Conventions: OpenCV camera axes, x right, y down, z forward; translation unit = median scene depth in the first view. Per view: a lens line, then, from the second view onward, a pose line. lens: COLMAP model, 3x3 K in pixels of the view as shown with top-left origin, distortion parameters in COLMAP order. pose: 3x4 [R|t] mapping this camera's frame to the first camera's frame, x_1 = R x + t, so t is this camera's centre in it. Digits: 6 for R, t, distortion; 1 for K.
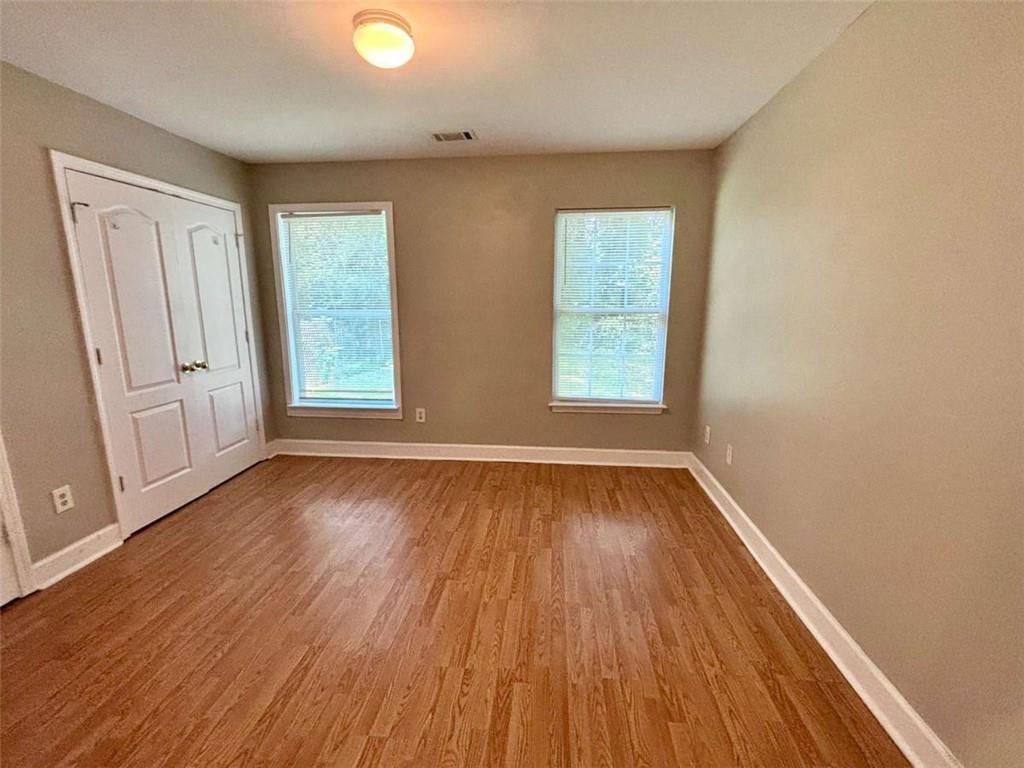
lens RADIAL K [[448.9, 0, 513.1], [0, 448.9, 383.4], [0, 0, 1]] dist [0.002262, 0.002904]
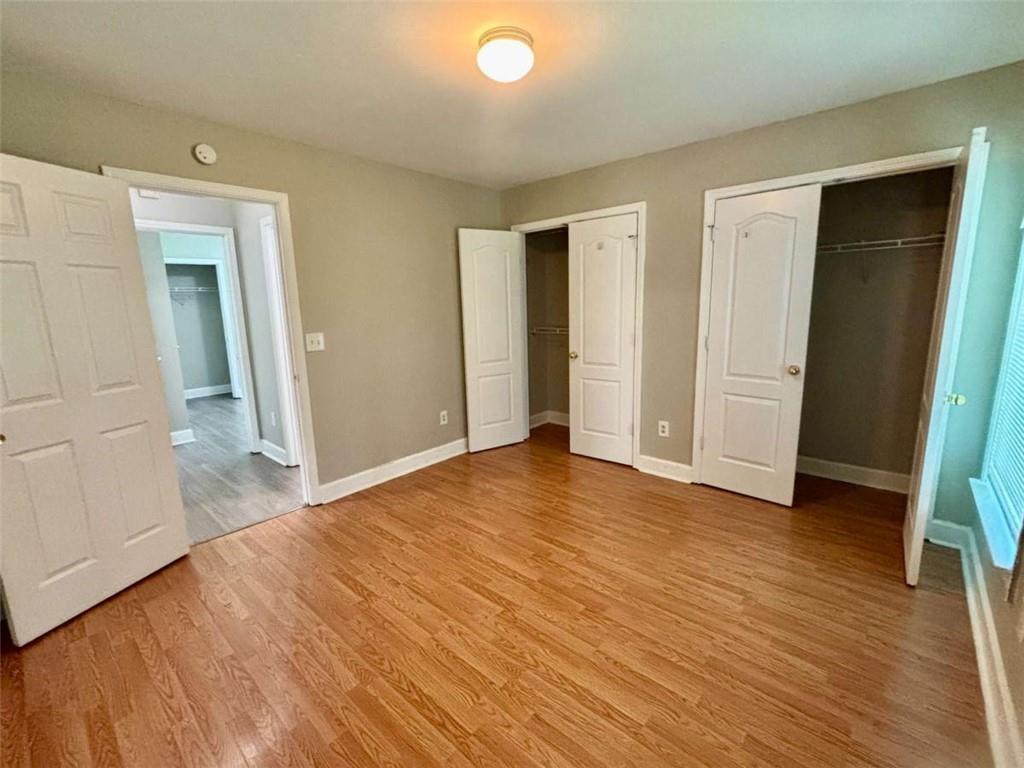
lens RADIAL K [[448.9, 0, 515.4], [0, 448.9, 380.2], [0, 0, 1]] dist [0.002262, 0.002904]
pose [[-0.584596, 0.161161, -0.795157, 0.464403], [-0.132054, 0.948103, 0.289245, -0.261977], [0.800506, 0.274095, -0.532975, 1.276643]]
